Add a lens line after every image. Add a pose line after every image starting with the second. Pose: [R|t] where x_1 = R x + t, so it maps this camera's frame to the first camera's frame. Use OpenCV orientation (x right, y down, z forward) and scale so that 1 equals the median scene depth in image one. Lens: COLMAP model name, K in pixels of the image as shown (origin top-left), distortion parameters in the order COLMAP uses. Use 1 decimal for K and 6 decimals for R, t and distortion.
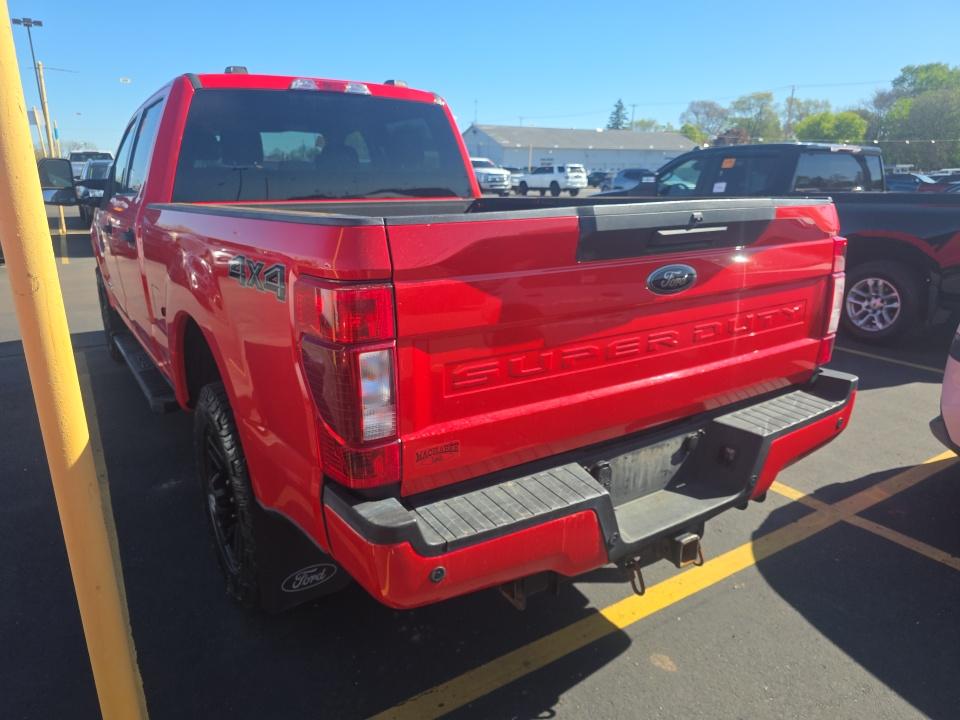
lens RADIAL K [[640.6, 0, 480.0], [0, 640.6, 360.0], [0, 0, 1]] dist [0.029217, -0.021045]
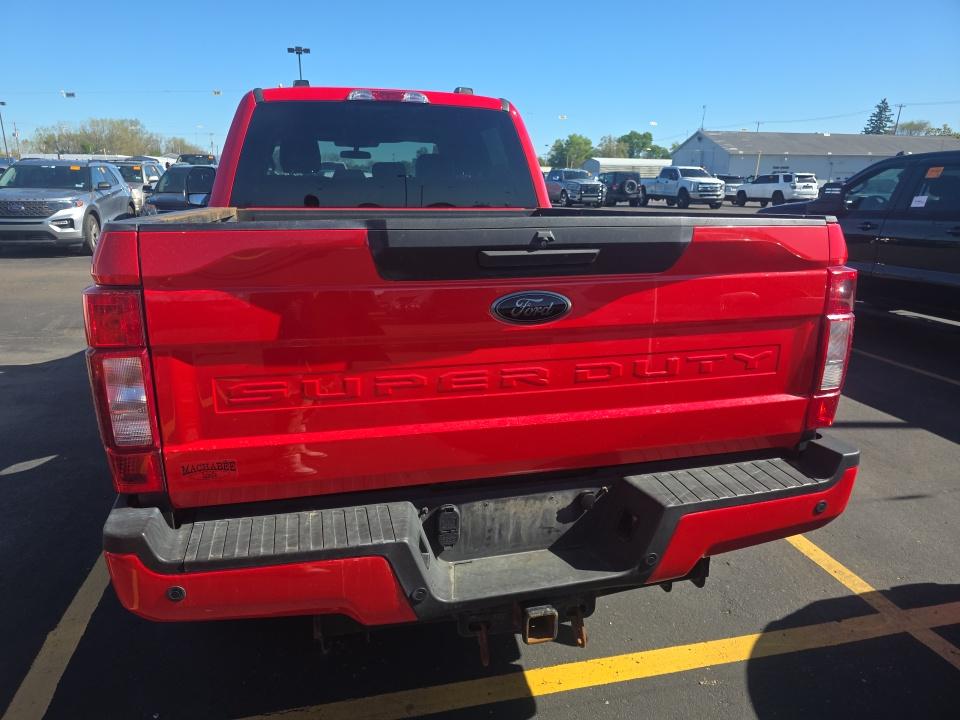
lens RADIAL K [[636.7, 0, 472.8], [0, 636.7, 362.8], [0, 0, 1]] dist [0.050760, -0.041977]
pose [[0.945840, 0.096665, -0.309906, 0.409186], [-0.098976, 0.995055, 0.008297, -0.042360], [0.309176, 0.022826, 0.950731, 0.136911]]
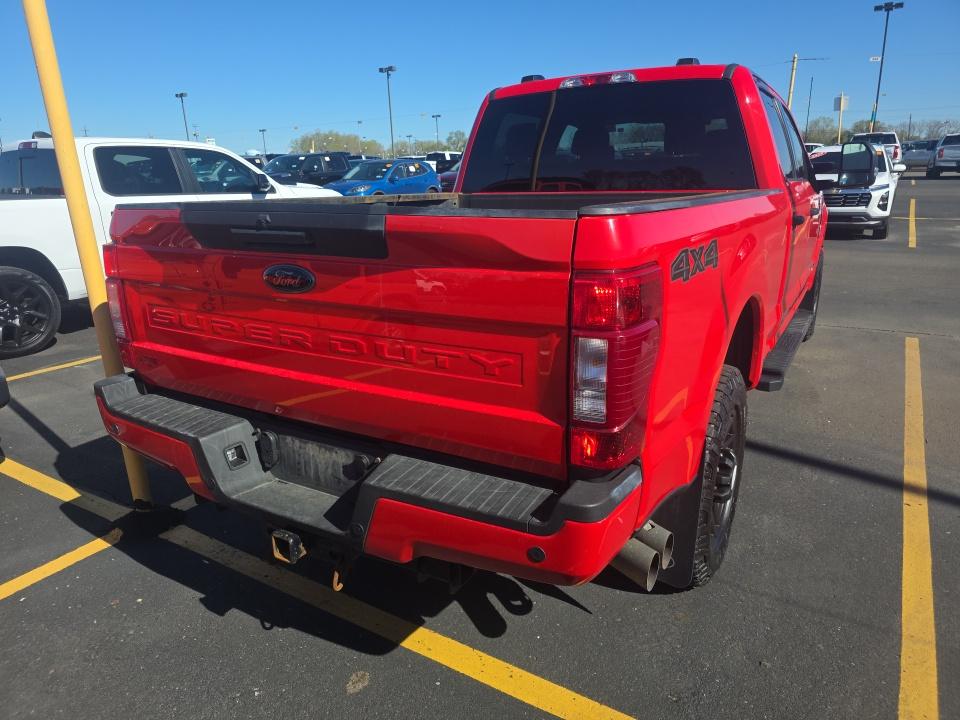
lens RADIAL K [[642.4, 0, 480.8], [0, 642.4, 356.4], [0, 0, 1]] dist [0.053049, -0.047710]
pose [[0.446635, 0.241725, -0.861444, 1.112562], [-0.225014, 0.962214, 0.153337, -0.192932], [0.865959, 0.125351, 0.484150, 0.645617]]
